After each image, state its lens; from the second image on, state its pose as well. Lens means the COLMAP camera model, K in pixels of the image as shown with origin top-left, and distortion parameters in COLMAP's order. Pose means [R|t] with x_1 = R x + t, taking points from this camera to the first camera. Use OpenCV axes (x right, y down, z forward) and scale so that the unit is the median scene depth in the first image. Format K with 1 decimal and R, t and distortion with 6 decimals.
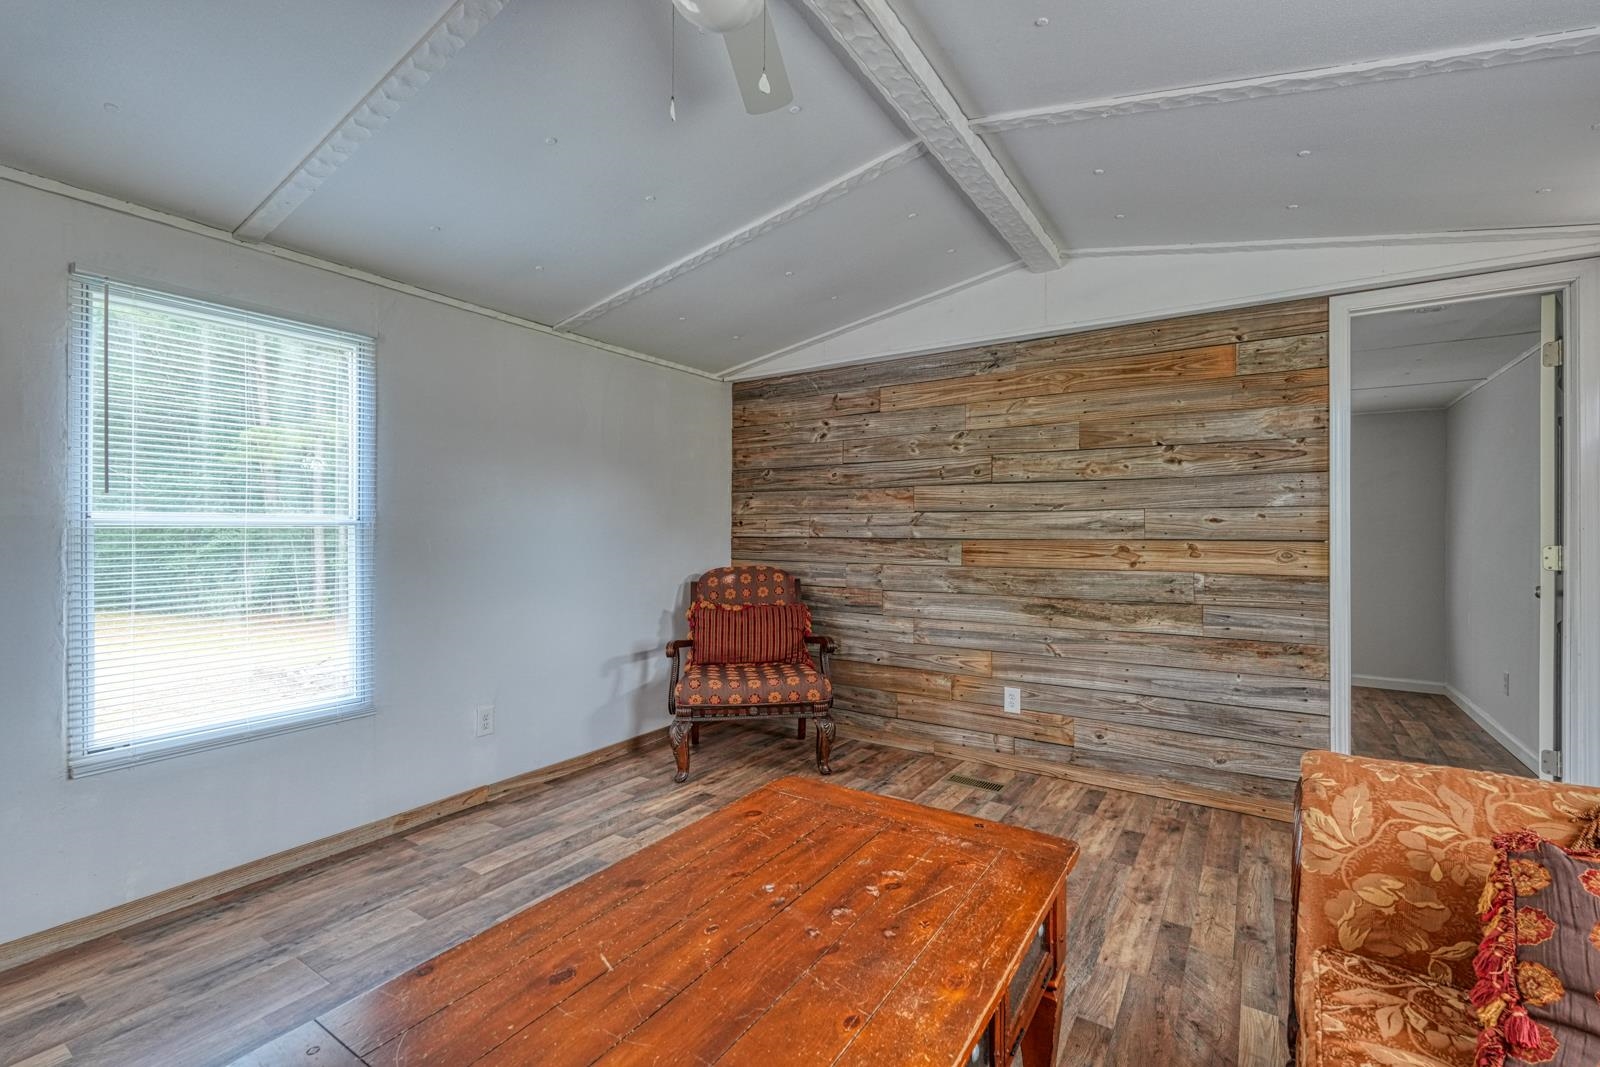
lens RADIAL K [[709.6, 0, 793.5], [0, 709.6, 532.9], [0, 0, 1]] dist [0.002987, -0.000202]
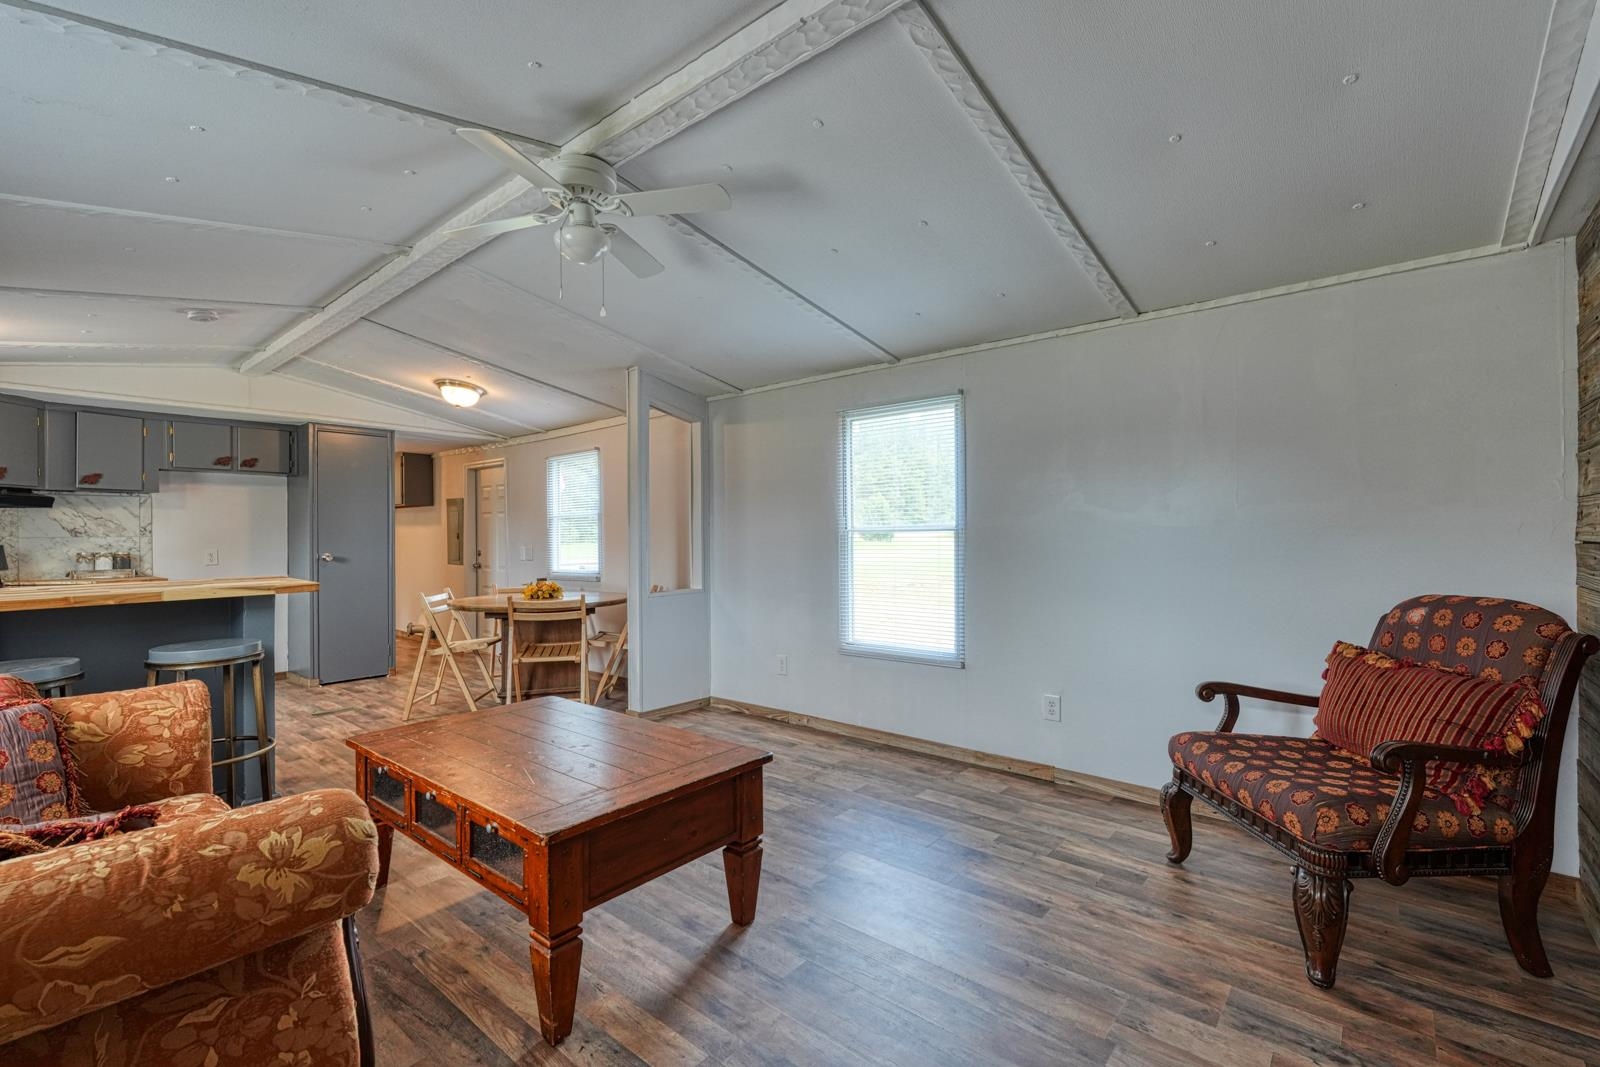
lens RADIAL K [[709.6, 0, 793.5], [0, 709.6, 532.9], [0, 0, 1]] dist [0.002987, -0.000202]
pose [[-0.132545, -0.000954, -0.991177, 0.725067], [0.006657, 0.999976, -0.001853, -0.003749], [0.991155, -0.006844, -0.132535, 0.778659]]
